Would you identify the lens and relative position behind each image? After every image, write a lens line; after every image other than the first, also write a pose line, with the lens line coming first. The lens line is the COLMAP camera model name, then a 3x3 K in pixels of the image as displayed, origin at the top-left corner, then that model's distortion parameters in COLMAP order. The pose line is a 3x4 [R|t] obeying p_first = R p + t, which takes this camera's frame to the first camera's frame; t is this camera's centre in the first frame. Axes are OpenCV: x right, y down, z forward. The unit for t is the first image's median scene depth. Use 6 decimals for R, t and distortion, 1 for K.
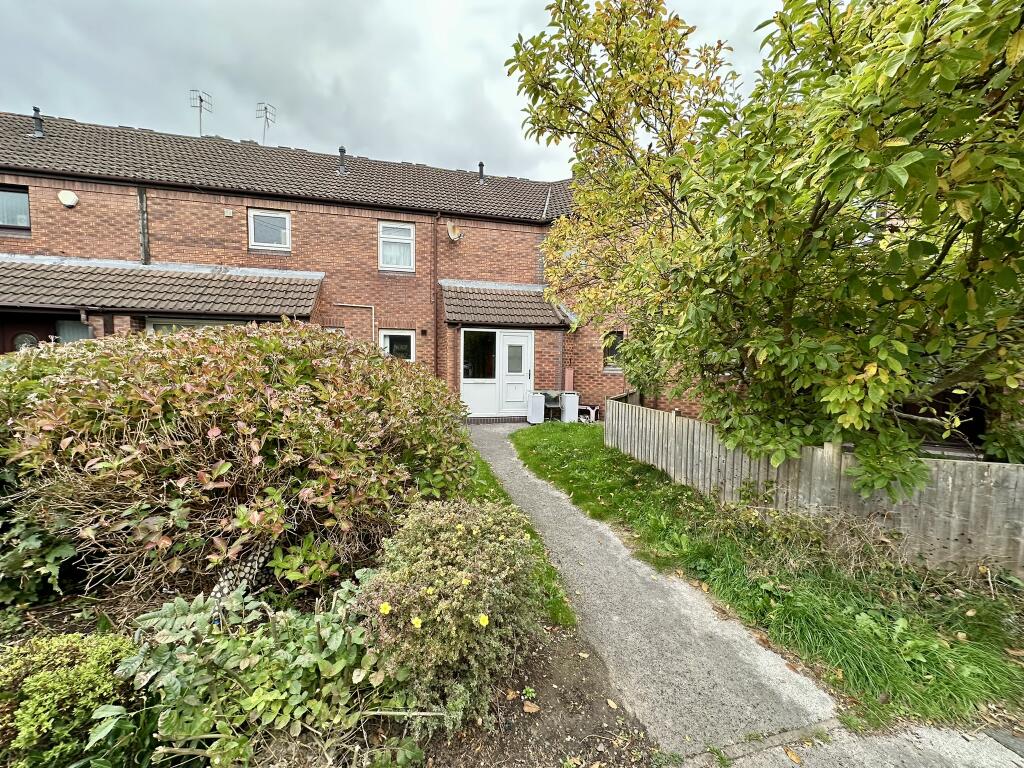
lens RADIAL K [[408.2, 0, 509.9], [0, 408.2, 384.2], [0, 0, 1]] dist [-0.001199, 0.000130]
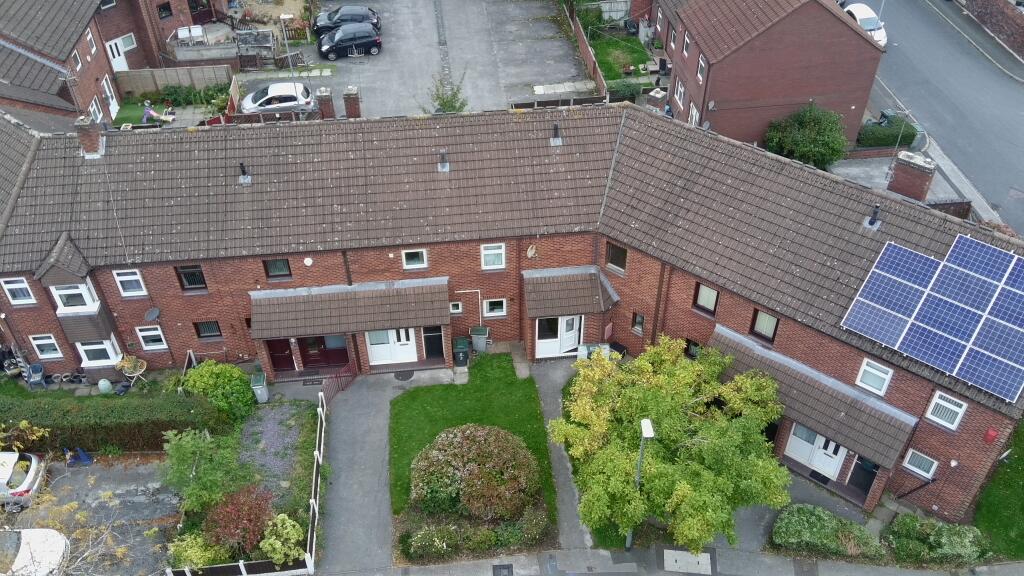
lens RADIAL K [[849.9, 0, 513.4], [0, 849.9, 284.7], [0, 0, 1]] dist [0.092481, -0.152934]
pose [[0.989827, 0.076851, -0.119735, 0.171012], [0.011574, 0.795284, 0.606127, -2.149517], [0.141805, -0.601347, 0.786304, -1.477936]]
